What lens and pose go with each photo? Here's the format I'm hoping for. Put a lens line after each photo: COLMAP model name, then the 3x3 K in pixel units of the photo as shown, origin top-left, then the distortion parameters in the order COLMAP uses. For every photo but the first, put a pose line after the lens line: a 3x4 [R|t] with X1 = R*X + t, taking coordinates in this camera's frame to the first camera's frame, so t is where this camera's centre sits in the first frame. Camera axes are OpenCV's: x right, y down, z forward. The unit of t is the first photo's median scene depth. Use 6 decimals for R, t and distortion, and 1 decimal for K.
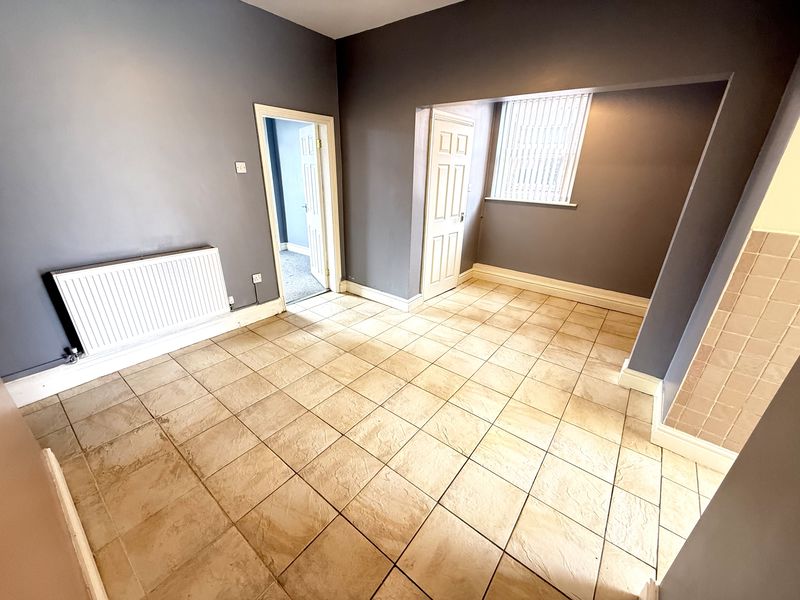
lens RADIAL K [[319.2, 0, 397.5], [0, 319.2, 299.8], [0, 0, 1]] dist [0.000234, -0.000050]
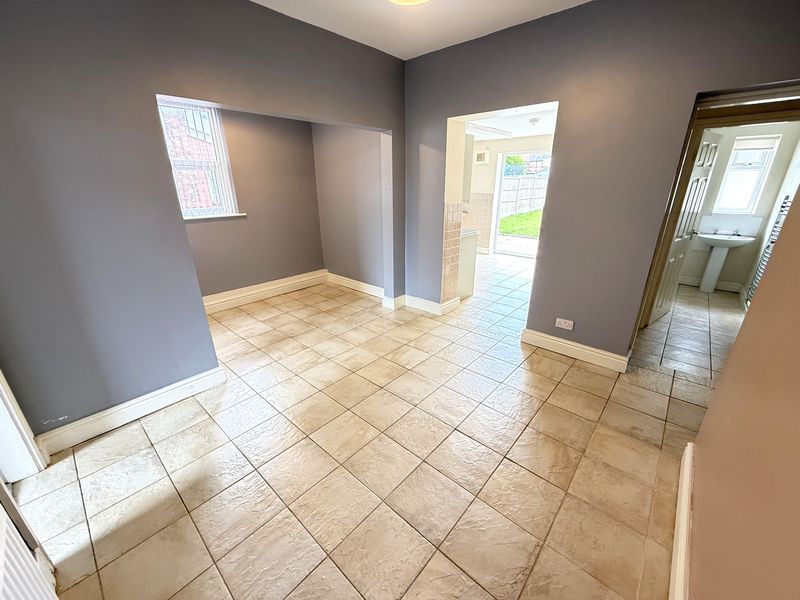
lens RADIAL K [[319.2, 0, 397.5], [0, 319.2, 299.8], [0, 0, 1]] dist [0.000234, -0.000050]
pose [[0.070089, -0.367300, 0.927458, -0.603970], [0.394488, 0.864160, 0.312420, -0.214687], [-0.916224, 0.343973, 0.205464, 0.481253]]
